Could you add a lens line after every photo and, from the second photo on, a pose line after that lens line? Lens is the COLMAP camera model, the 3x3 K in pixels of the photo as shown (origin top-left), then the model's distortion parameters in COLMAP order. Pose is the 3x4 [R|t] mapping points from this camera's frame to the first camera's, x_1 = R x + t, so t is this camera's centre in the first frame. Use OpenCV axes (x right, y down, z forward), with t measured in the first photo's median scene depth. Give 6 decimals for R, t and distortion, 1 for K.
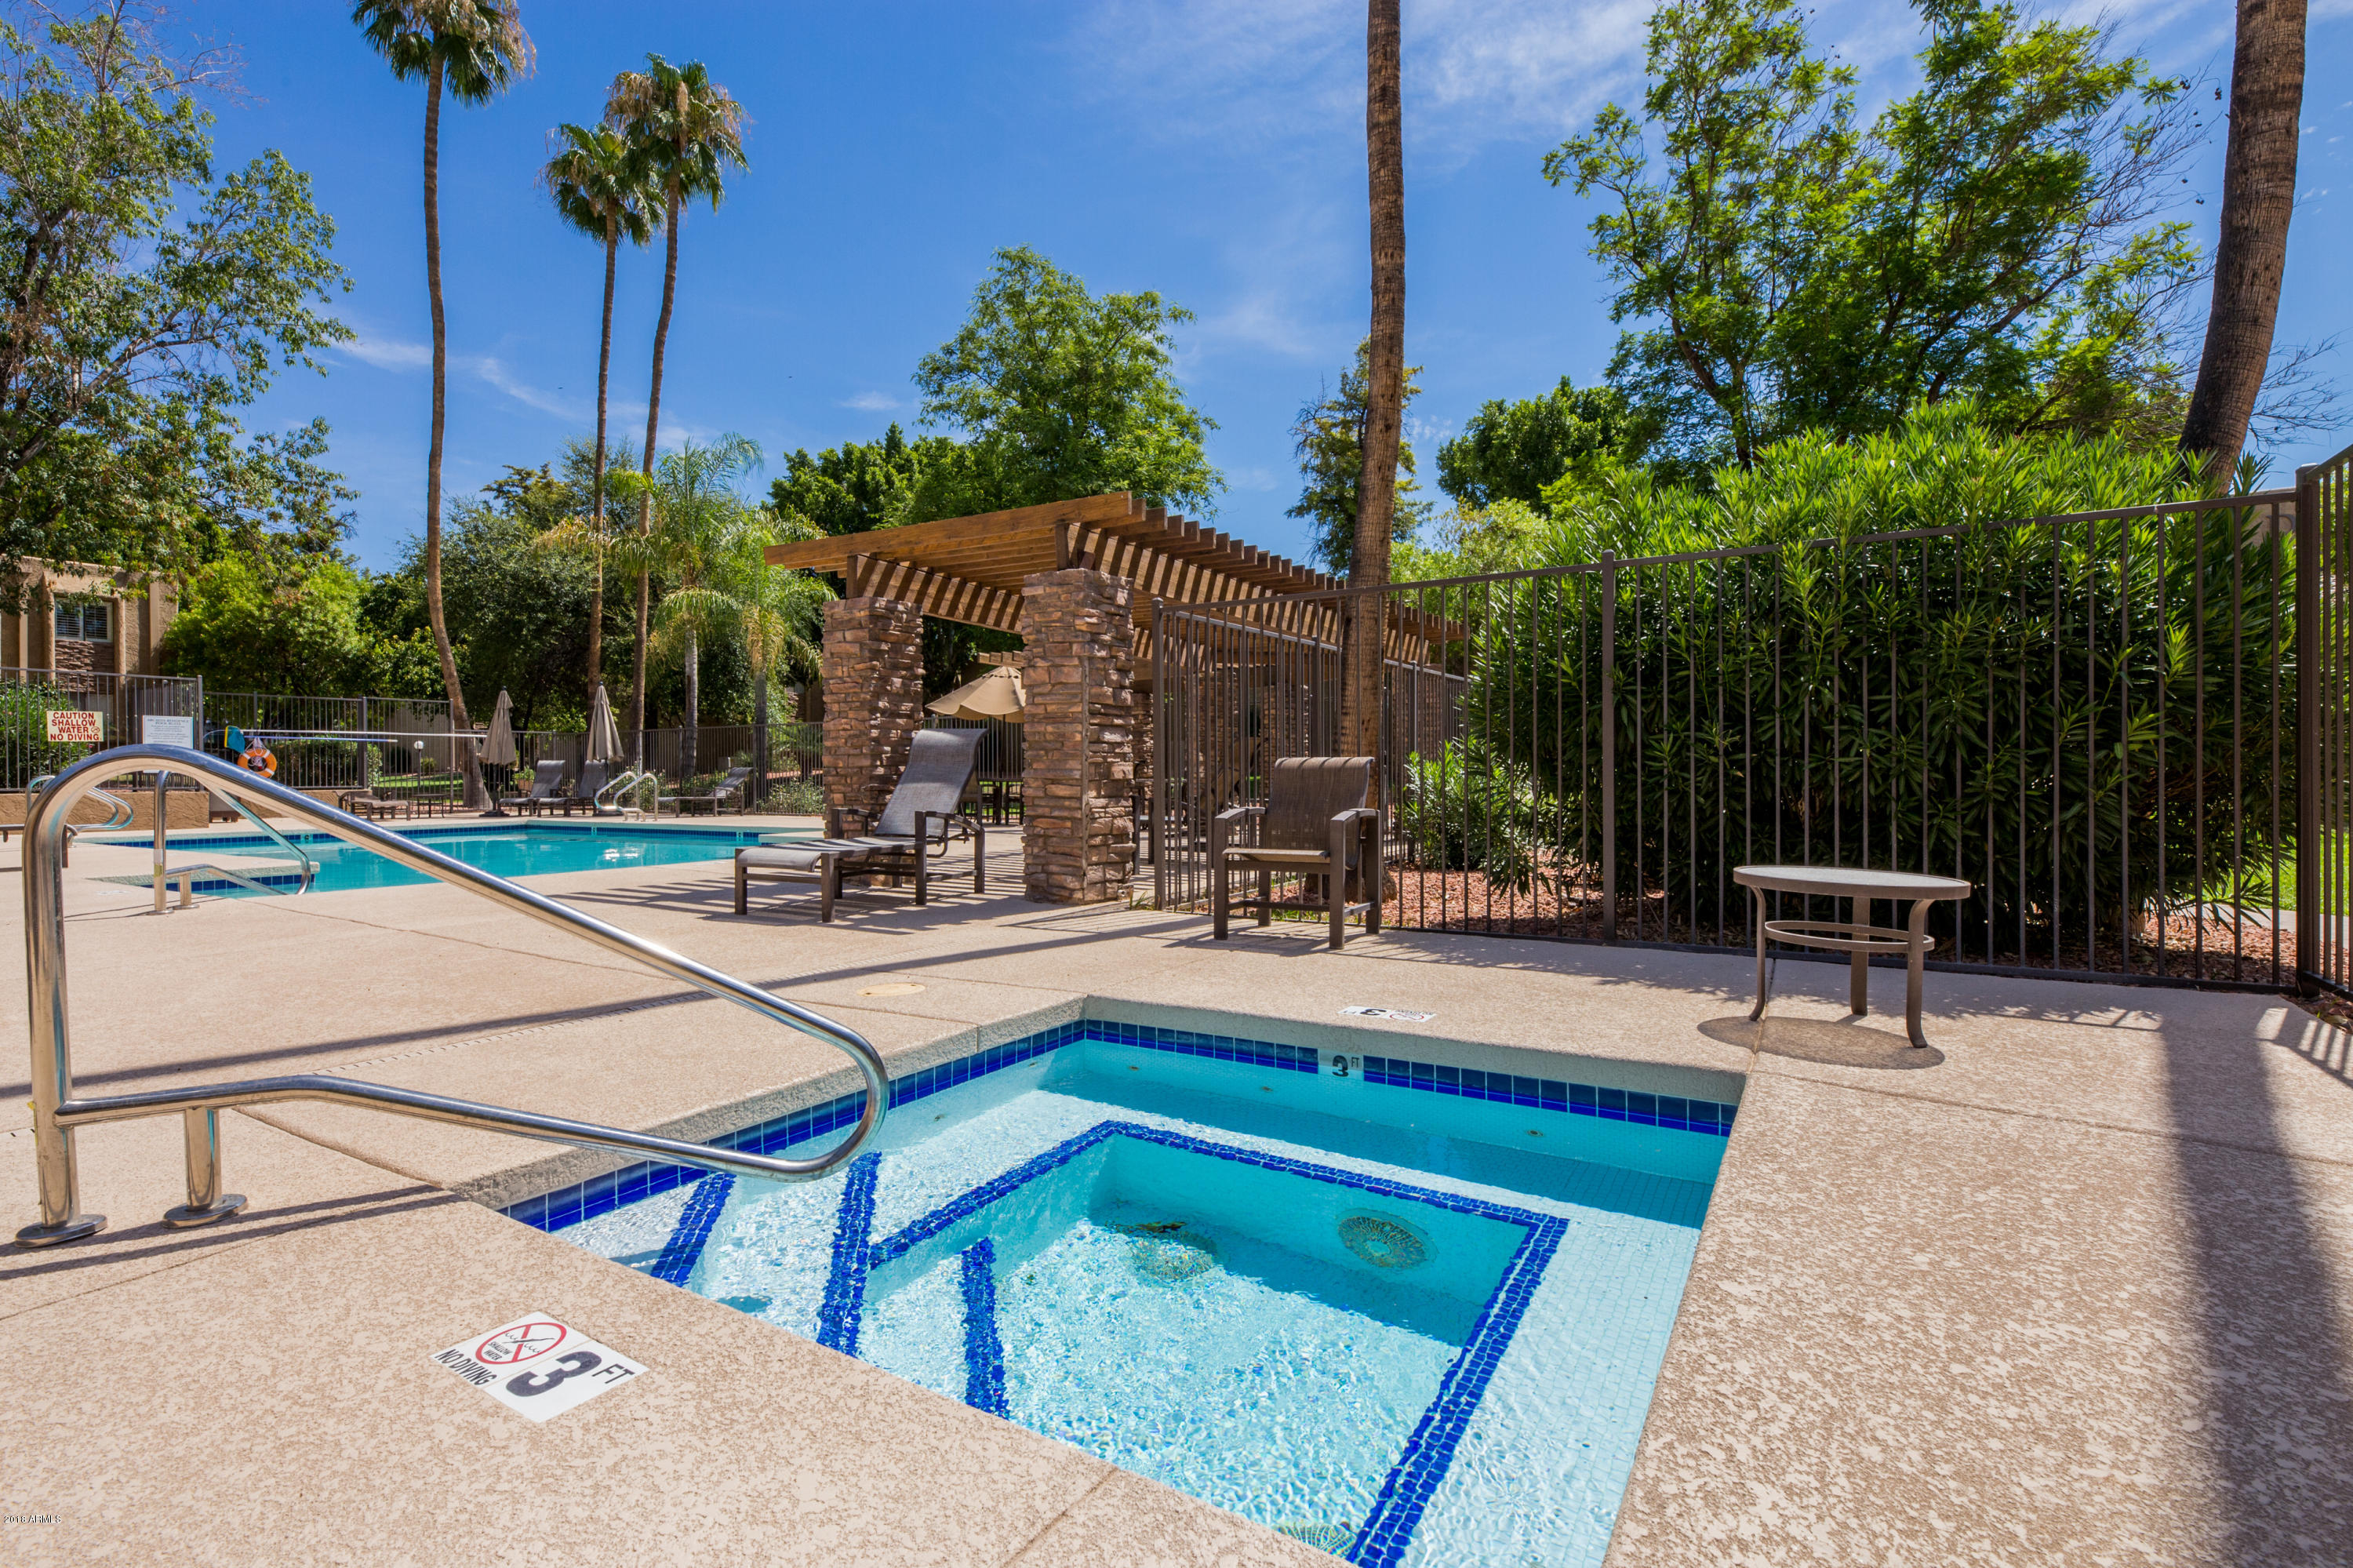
lens RADIAL K [[1052.0, 0, 1176.5], [0, 1052.0, 784.0], [0, 0, 1]] dist [0.001848, -0.000185]
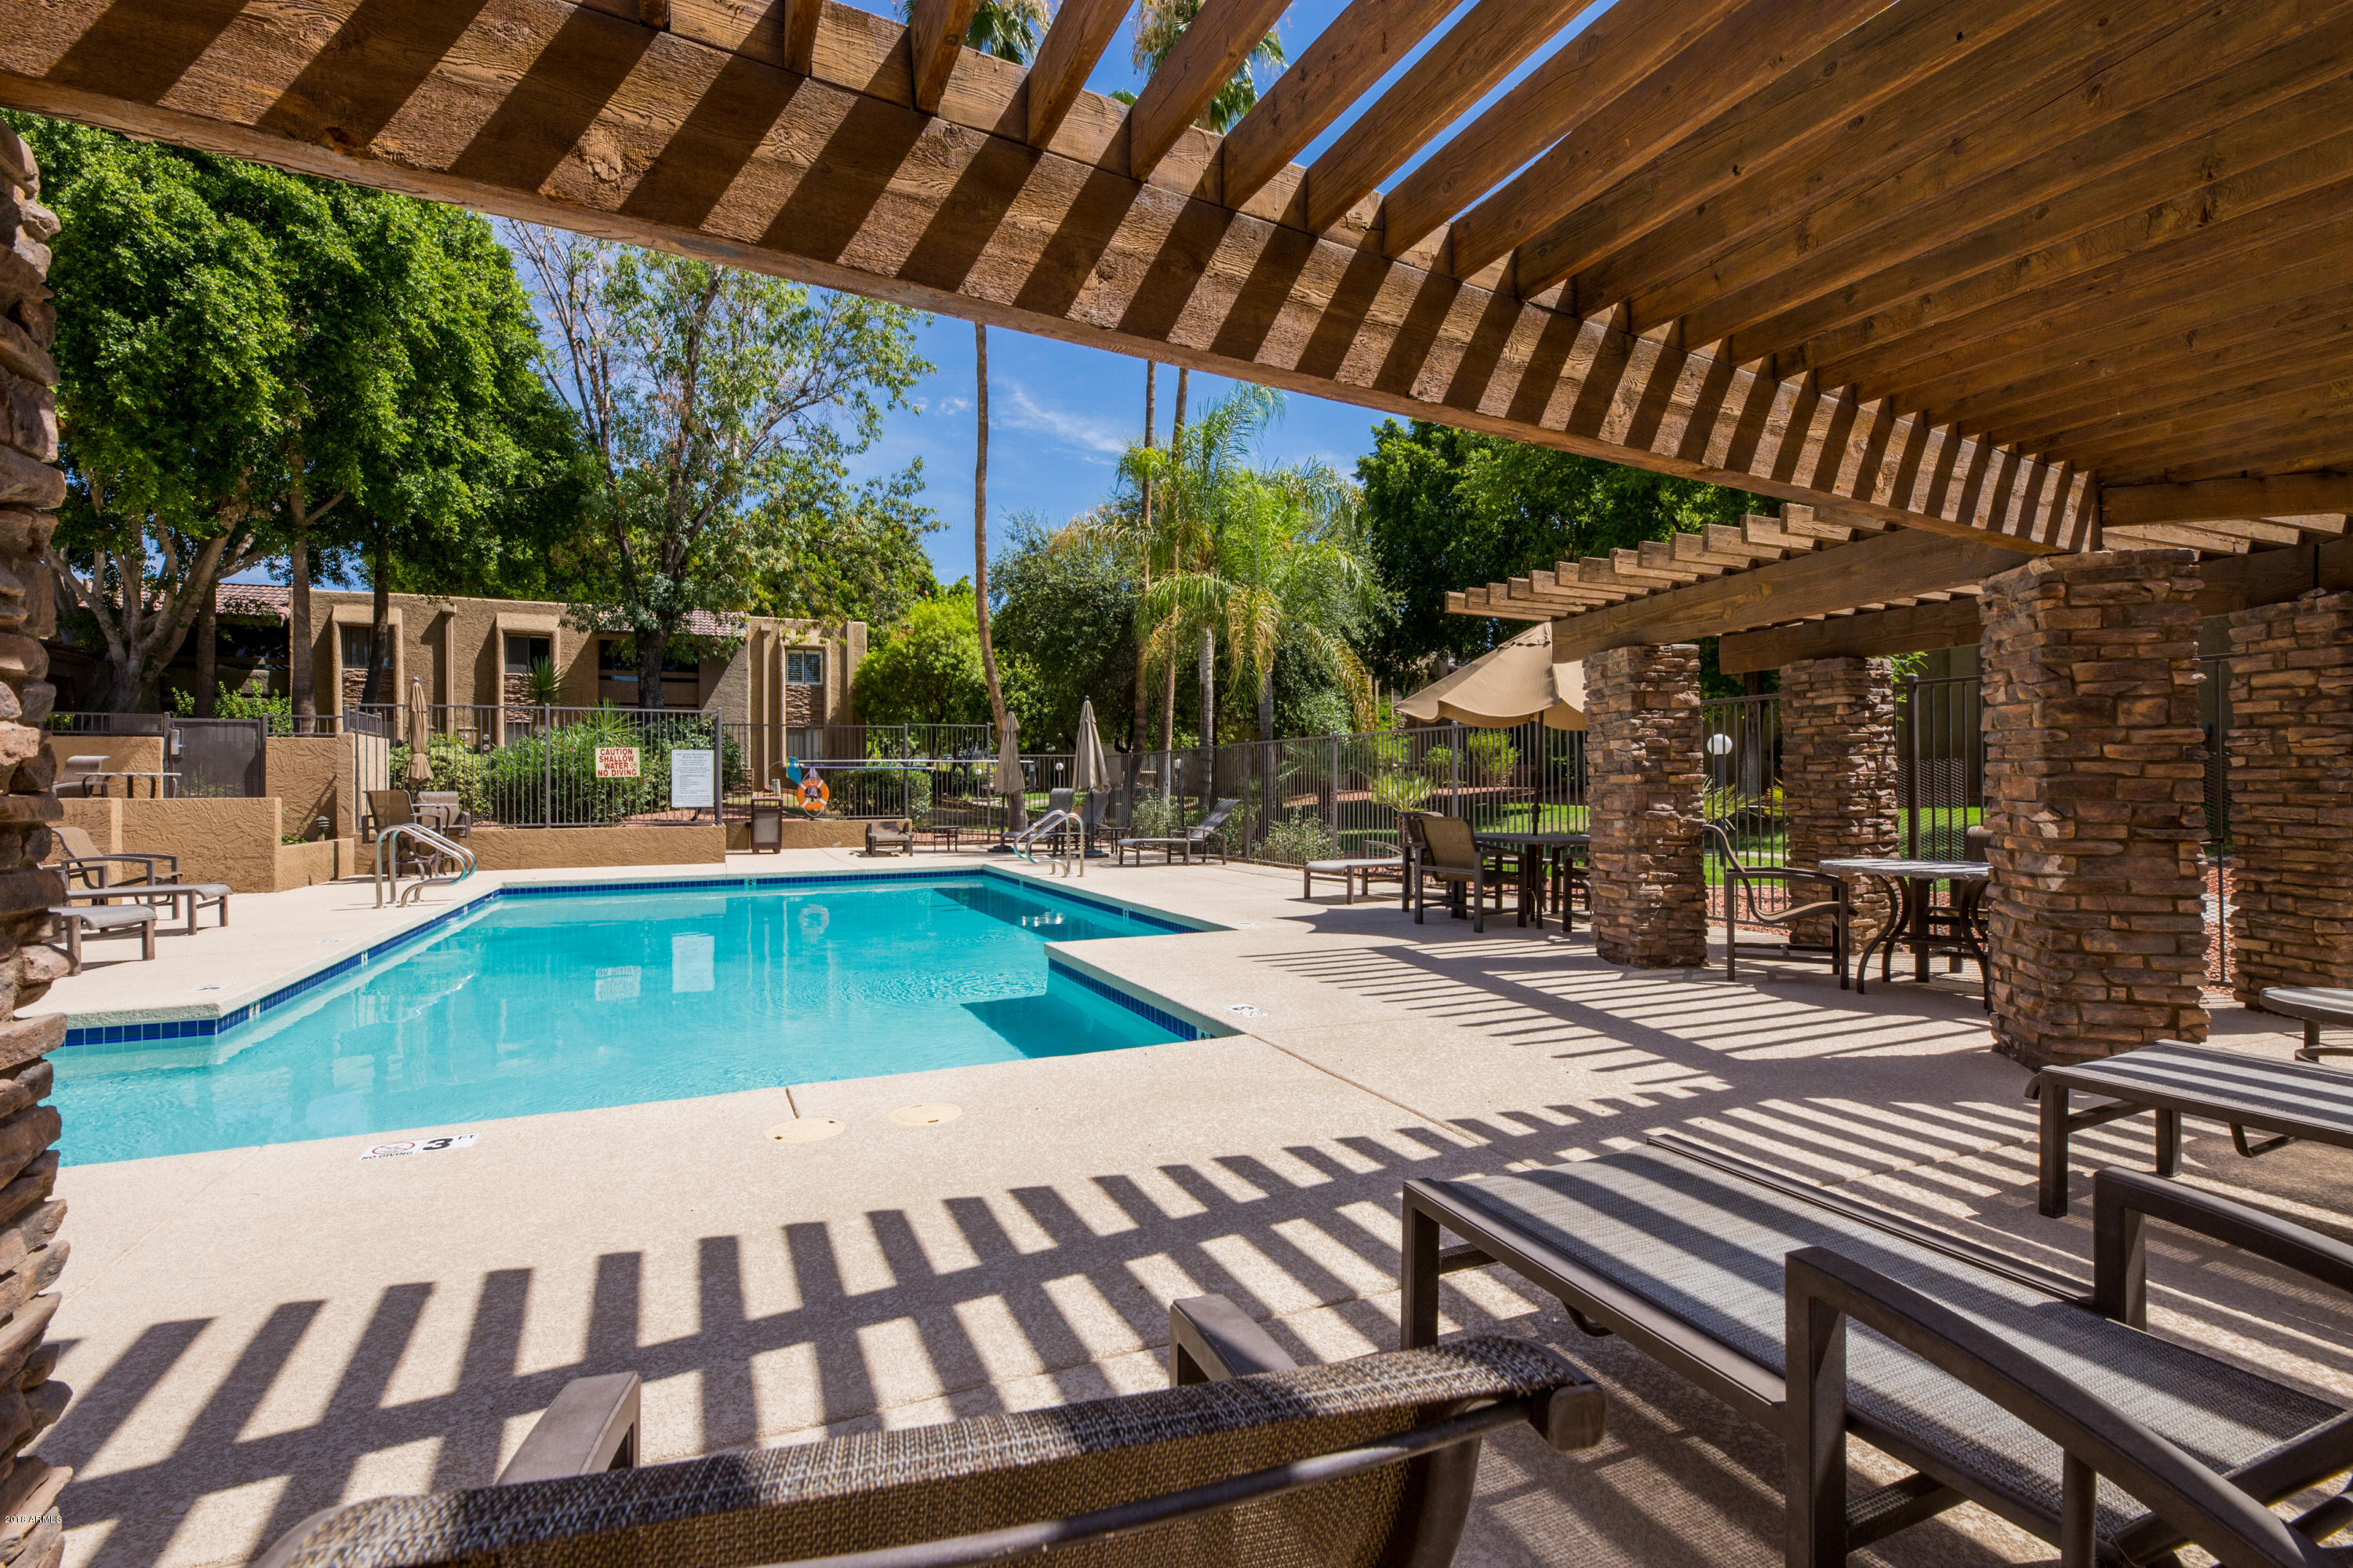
lens RADIAL K [[1052.0, 0, 1176.5], [0, 1052.0, 784.0], [0, 0, 1]] dist [0.001848, -0.000185]
pose [[0.818385, -0.000138, -0.574670, -0.007464], [-0.004854, 0.999963, -0.007153, -0.018371], [0.574649, 0.008644, 0.818354, 0.300103]]
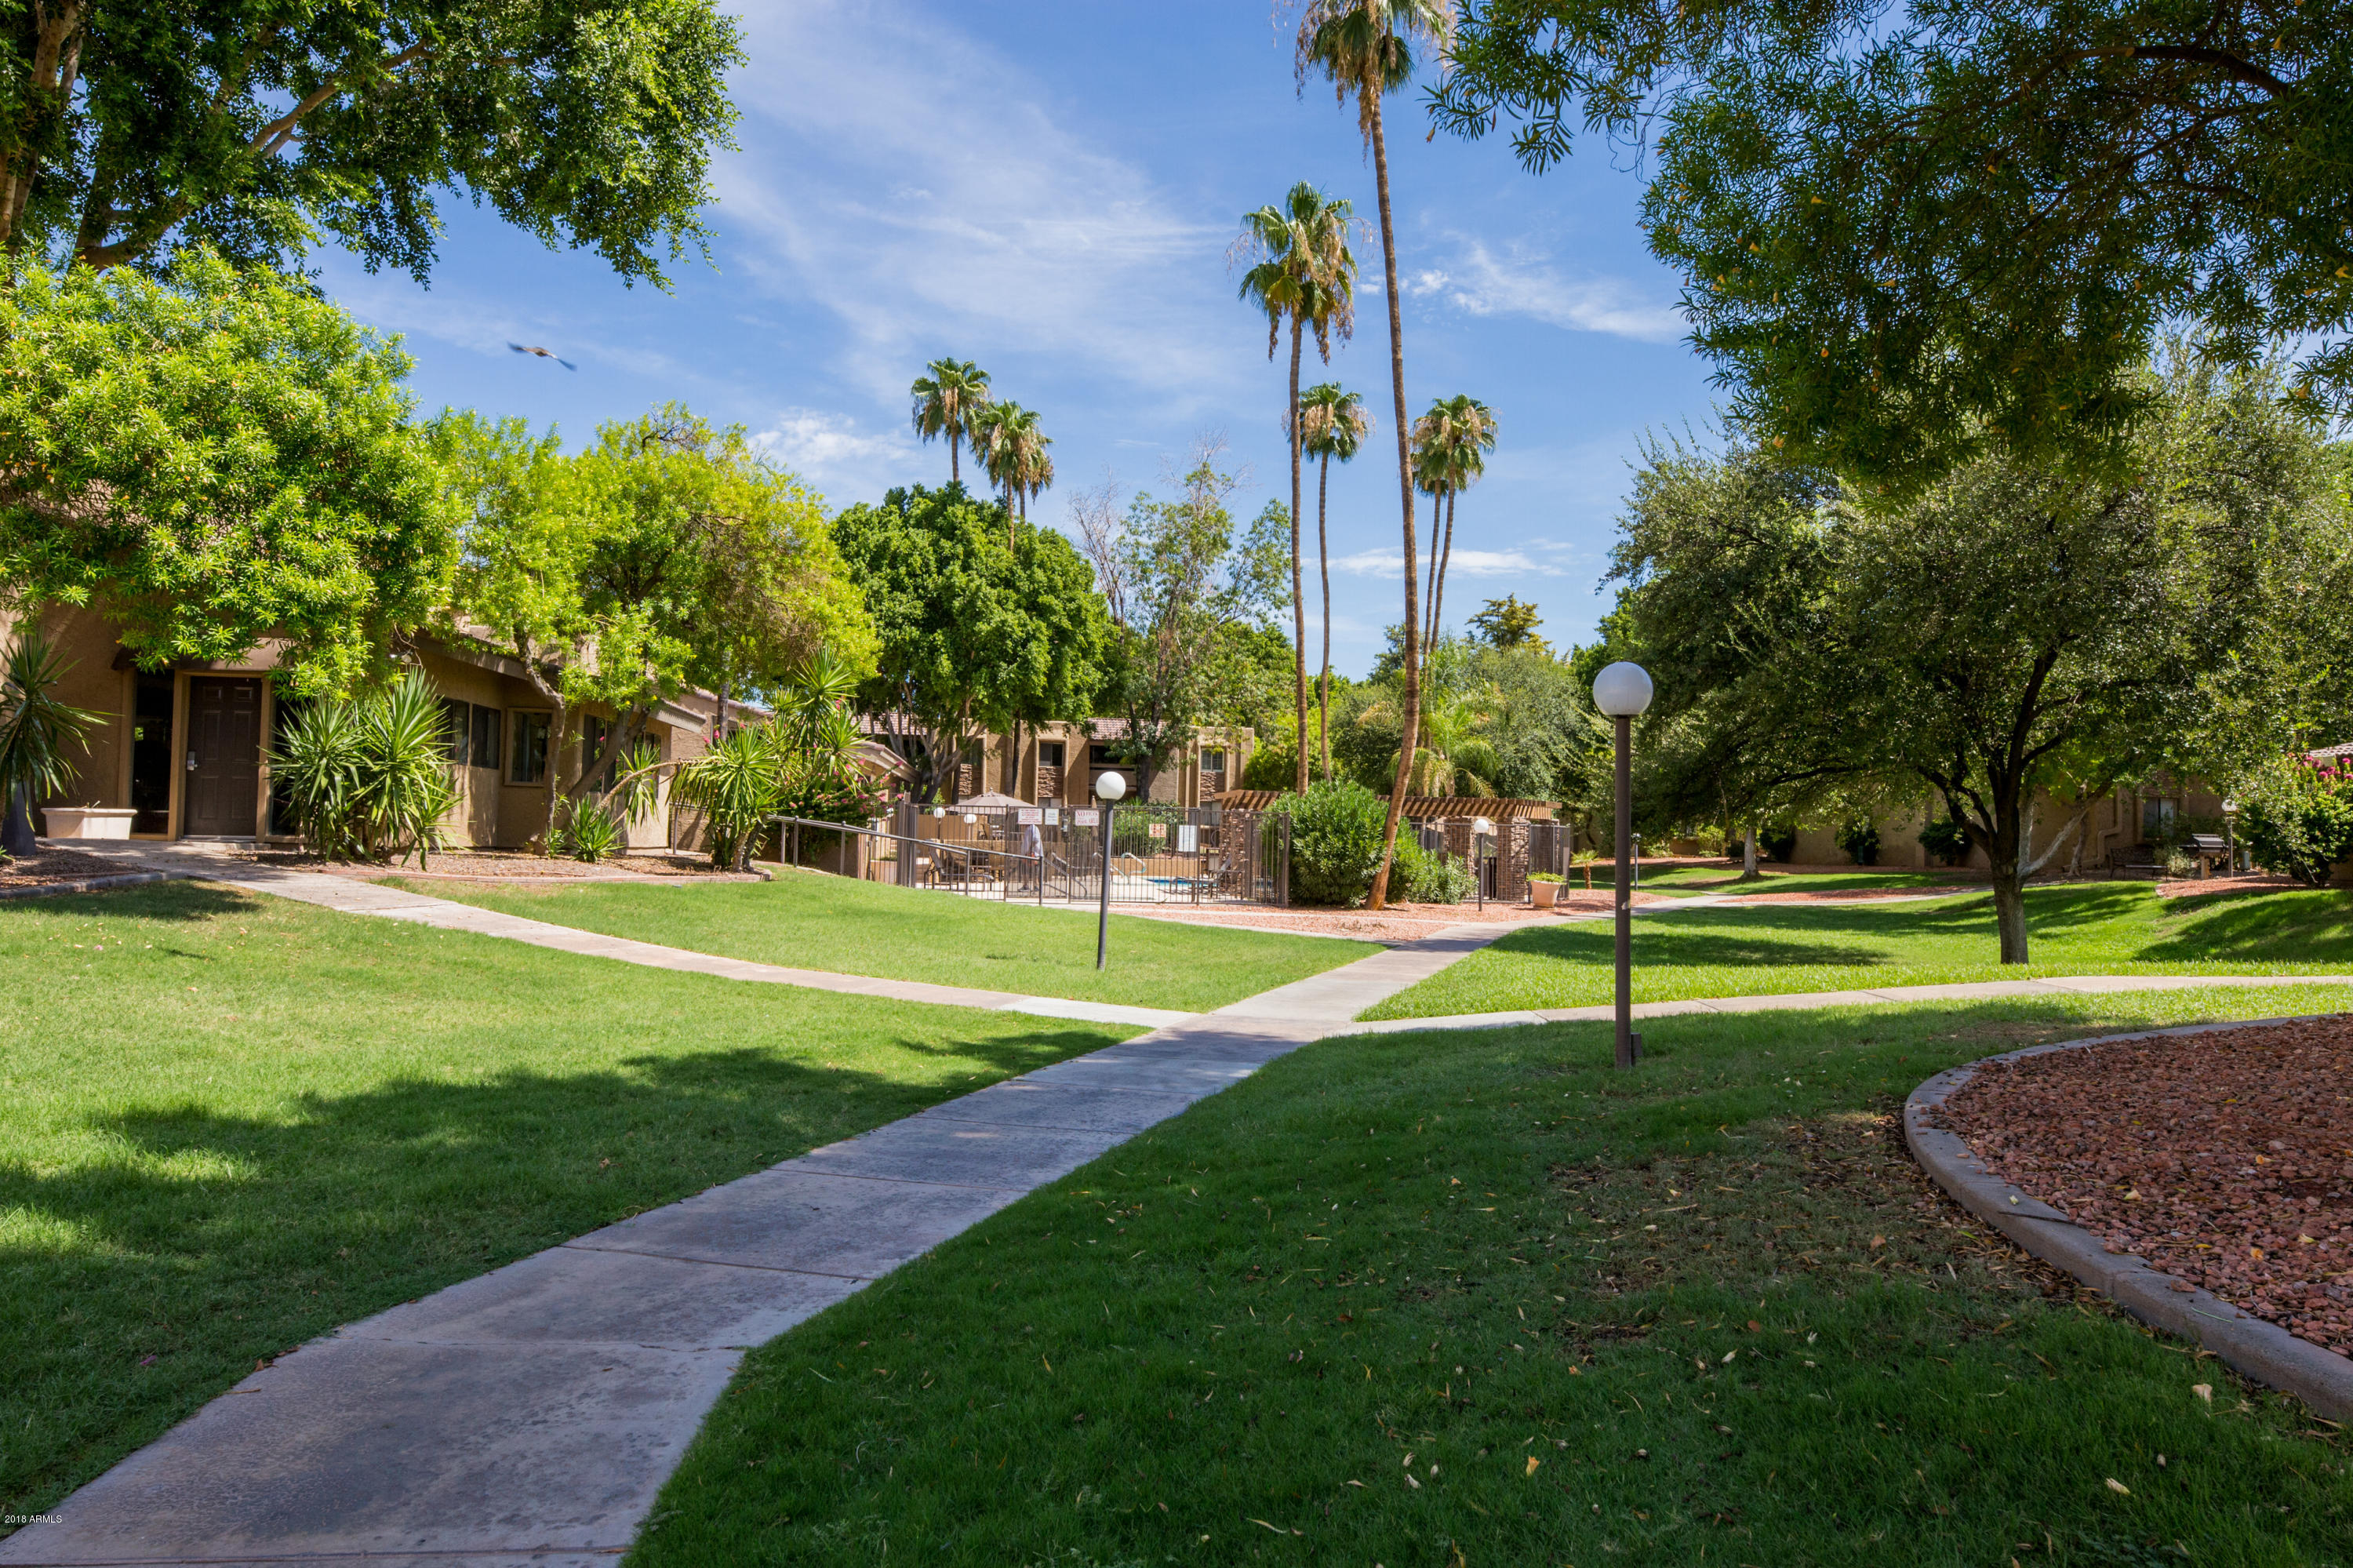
lens RADIAL K [[1507.7, 0, 1176.5], [0, 1507.7, 784.0], [0, 0, 1]] dist [-0.005199, 0.022362]
pose [[0.611239, -0.020316, -0.791186, 1.045739], [-0.015510, 0.999171, -0.037639, -0.020050], [0.791294, 0.035277, 0.610417, -0.667405]]
